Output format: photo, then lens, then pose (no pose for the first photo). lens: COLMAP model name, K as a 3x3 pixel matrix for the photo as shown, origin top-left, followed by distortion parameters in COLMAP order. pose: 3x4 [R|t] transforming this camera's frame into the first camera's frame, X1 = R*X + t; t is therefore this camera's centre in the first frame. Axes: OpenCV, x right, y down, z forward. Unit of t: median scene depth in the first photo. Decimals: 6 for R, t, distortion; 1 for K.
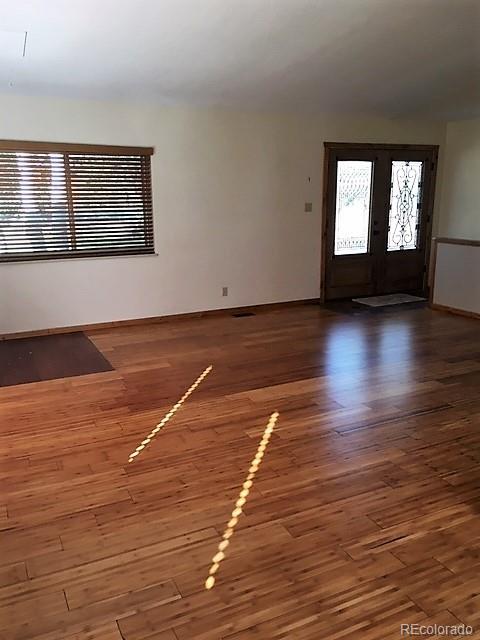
lens RADIAL K [[542.1, 0, 237.4], [0, 542.1, 319.1], [0, 0, 1]] dist [0.076916, -0.095085]
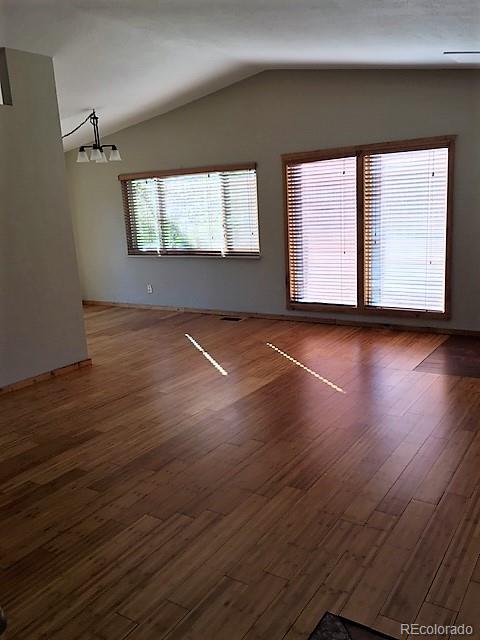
lens RADIAL K [[542.1, 0, 241.5], [0, 542.1, 322.1], [0, 0, 1]] dist [0.076916, -0.095085]
pose [[-0.860724, 0.156385, -0.484457, 0.348334], [-0.062101, 0.912284, 0.404823, -0.252445], [0.505270, 0.378526, -0.775513, 1.059378]]
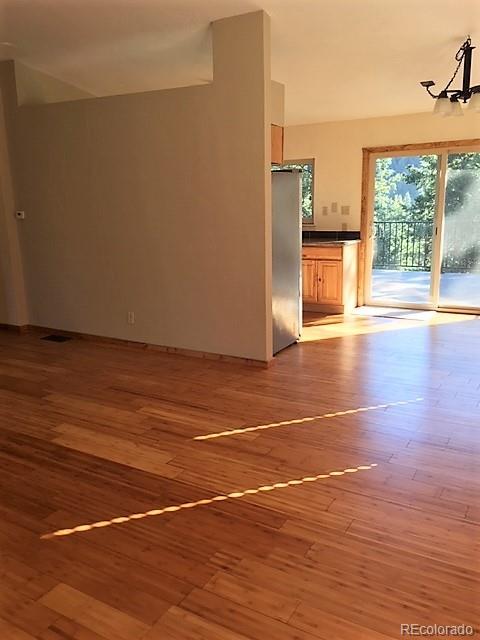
lens RADIAL K [[542.1, 0, 240.6], [0, 542.1, 318.8], [0, 0, 1]] dist [0.076916, -0.095085]
pose [[-0.542101, -0.166172, 0.823719, -0.366389], [0.220556, 0.917749, 0.330292, -0.157346], [-0.810853, 0.360728, -0.460862, 0.686934]]
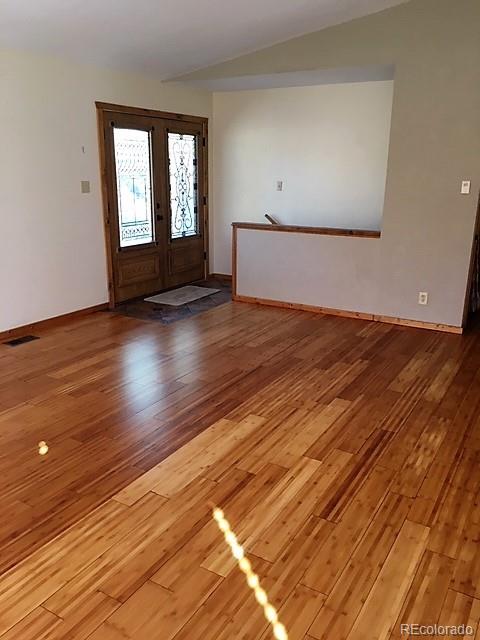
lens RADIAL K [[542.1, 0, 239.2], [0, 542.1, 321.1], [0, 0, 1]] dist [0.076916, -0.095085]
pose [[0.838681, -0.130974, 0.528640, -0.118425], [0.108728, 0.991378, 0.073125, -0.050877], [-0.533660, -0.003850, 0.845690, 0.231697]]
